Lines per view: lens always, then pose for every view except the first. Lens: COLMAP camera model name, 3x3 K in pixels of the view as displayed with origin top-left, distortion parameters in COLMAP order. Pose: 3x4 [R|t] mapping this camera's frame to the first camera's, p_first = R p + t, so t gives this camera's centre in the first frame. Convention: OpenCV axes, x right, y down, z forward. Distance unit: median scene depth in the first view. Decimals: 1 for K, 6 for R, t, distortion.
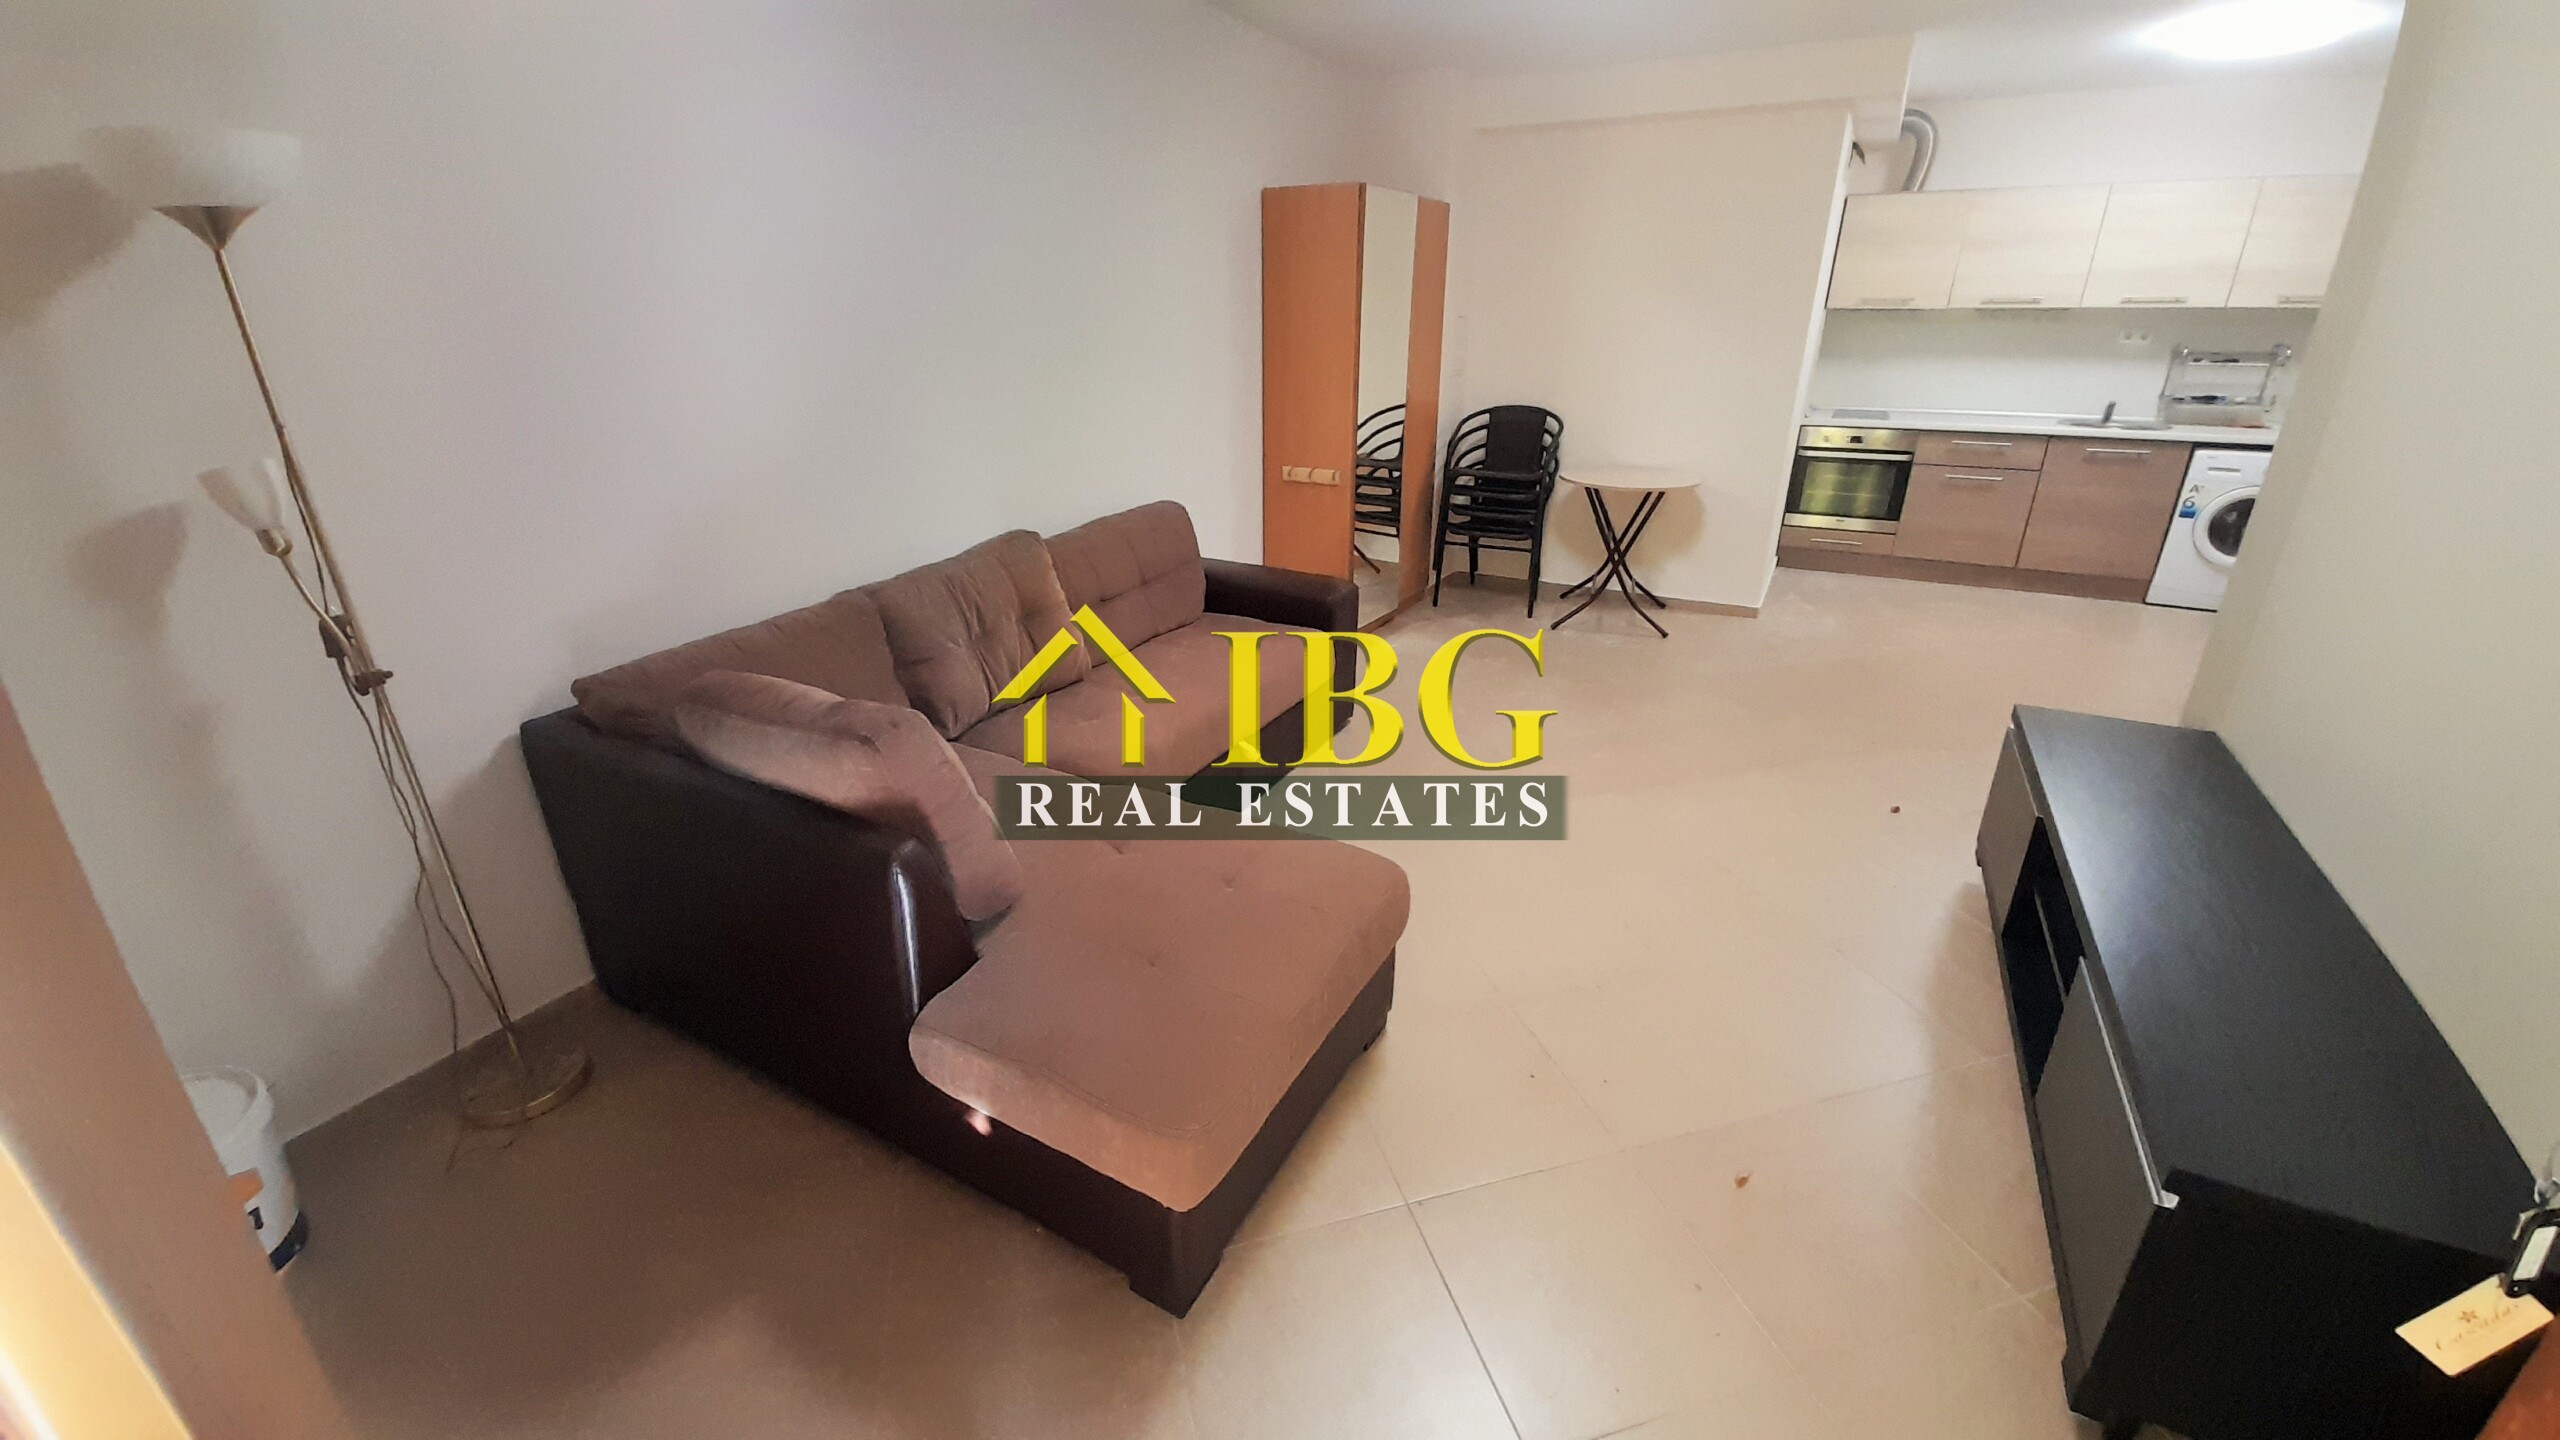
lens RADIAL K [[986.0, 0, 1282.3], [0, 986.0, 684.3], [0, 0, 1]] dist [0.011437, -0.009883]
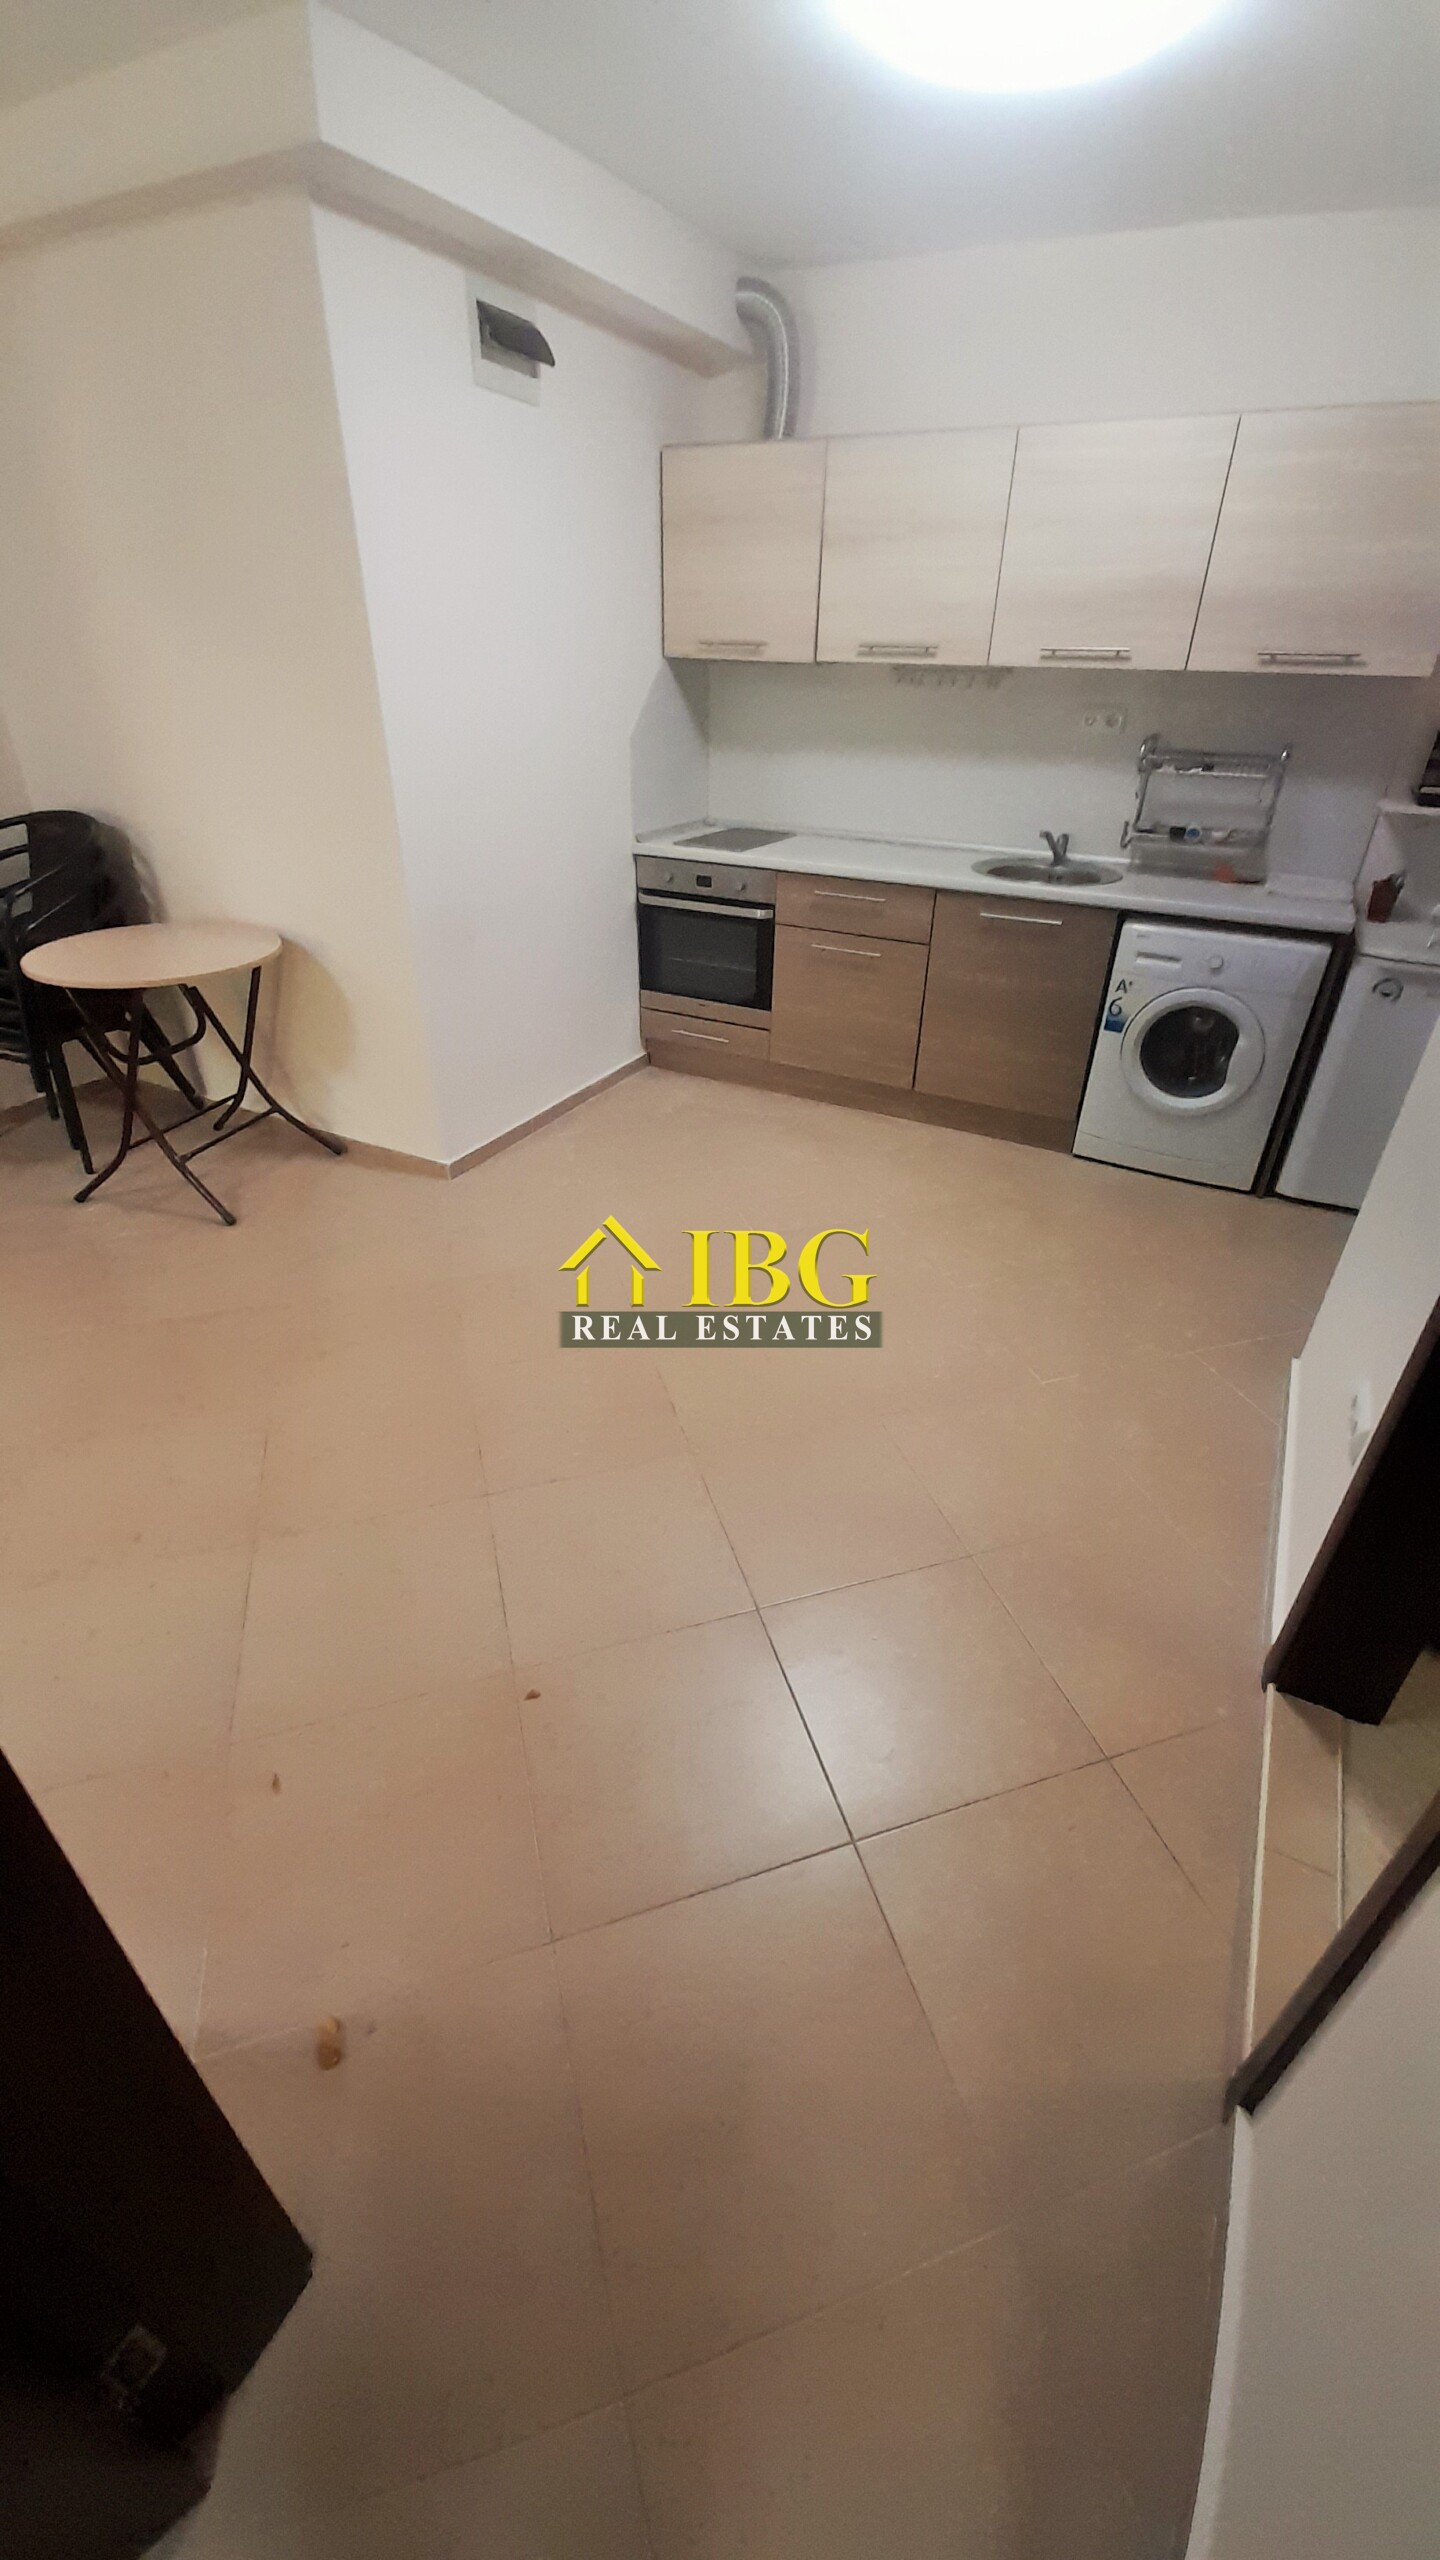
lens RADIAL K [[986.0, 0, 724.5], [0, 986.0, 1271.3], [0, 0, 1]] dist [0.011437, -0.009883]
pose [[0.998987, 0.005614, 0.044643, 0.610168], [-0.014144, 0.981072, 0.193126, -0.130432], [-0.042714, -0.193562, 0.980158, 0.338045]]
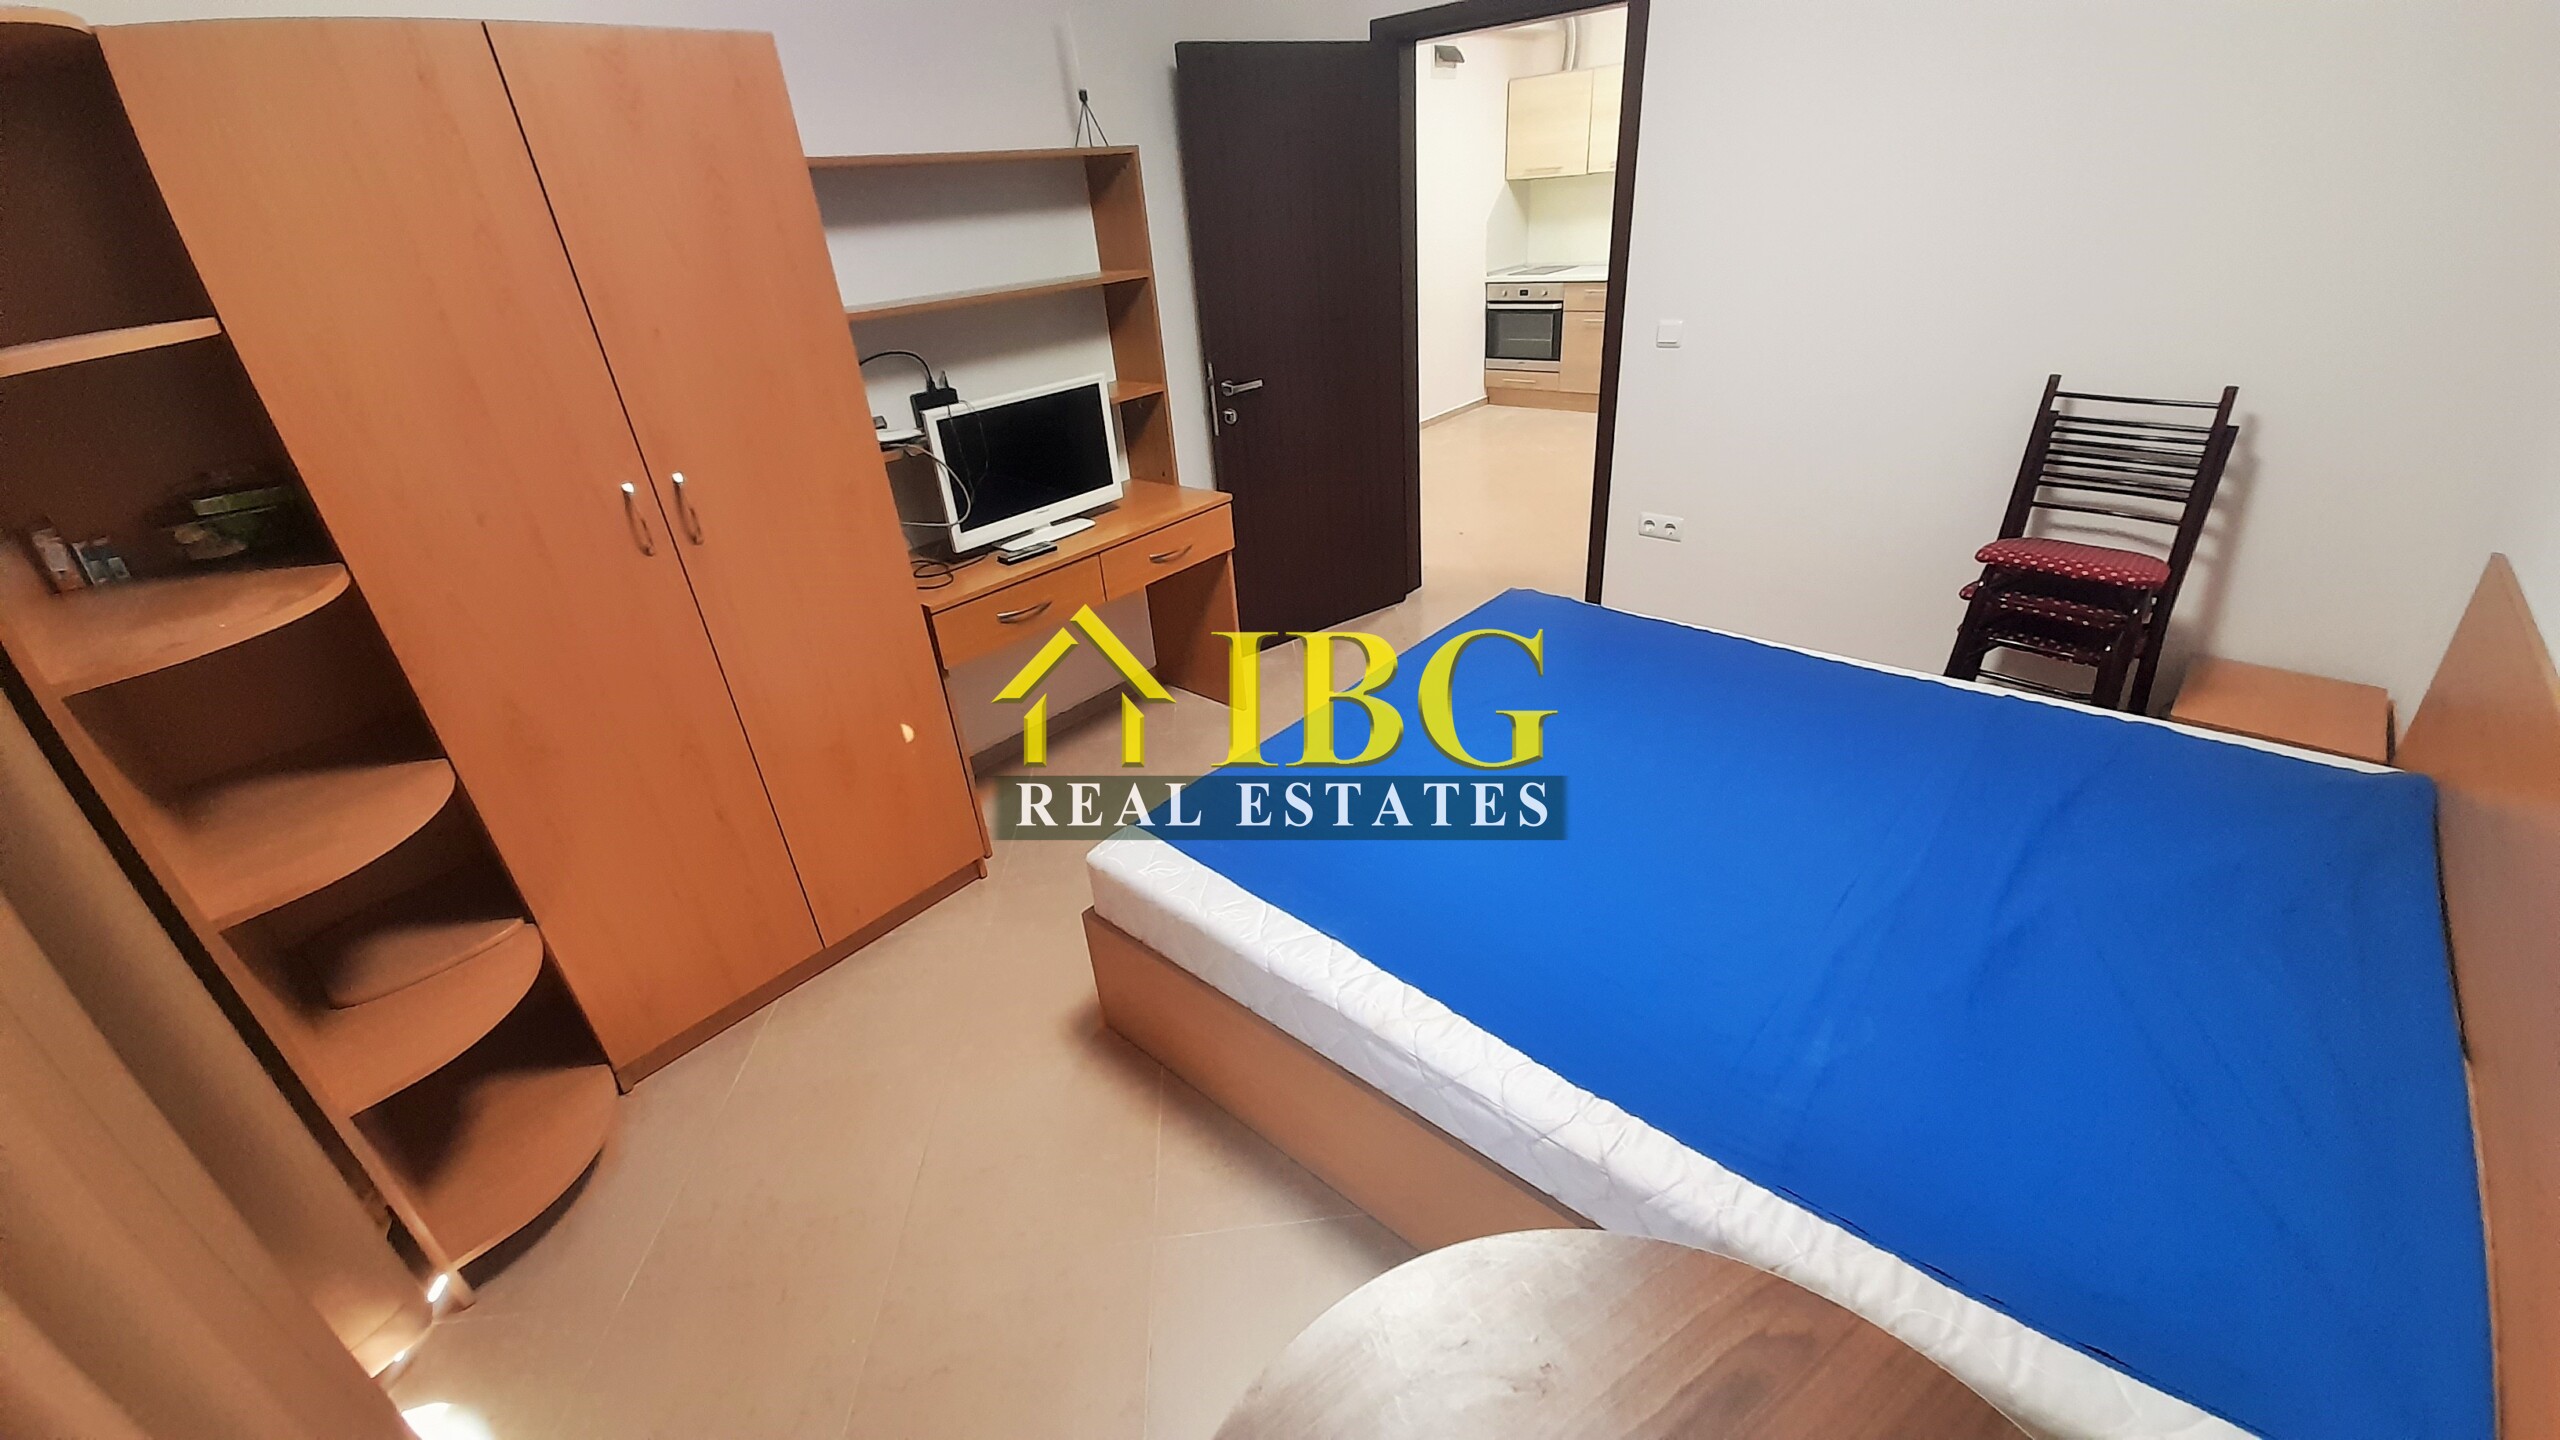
lens RADIAL K [[986.0, 0, 1282.3], [0, 986.0, 684.3], [0, 0, 1]] dist [0.011437, -0.009883]
pose [[0.978871, 0.036499, -0.201196, 0.594317], [-0.014774, 0.993993, 0.108438, 0.110752], [0.203945, -0.103174, 0.973530, -0.308507]]
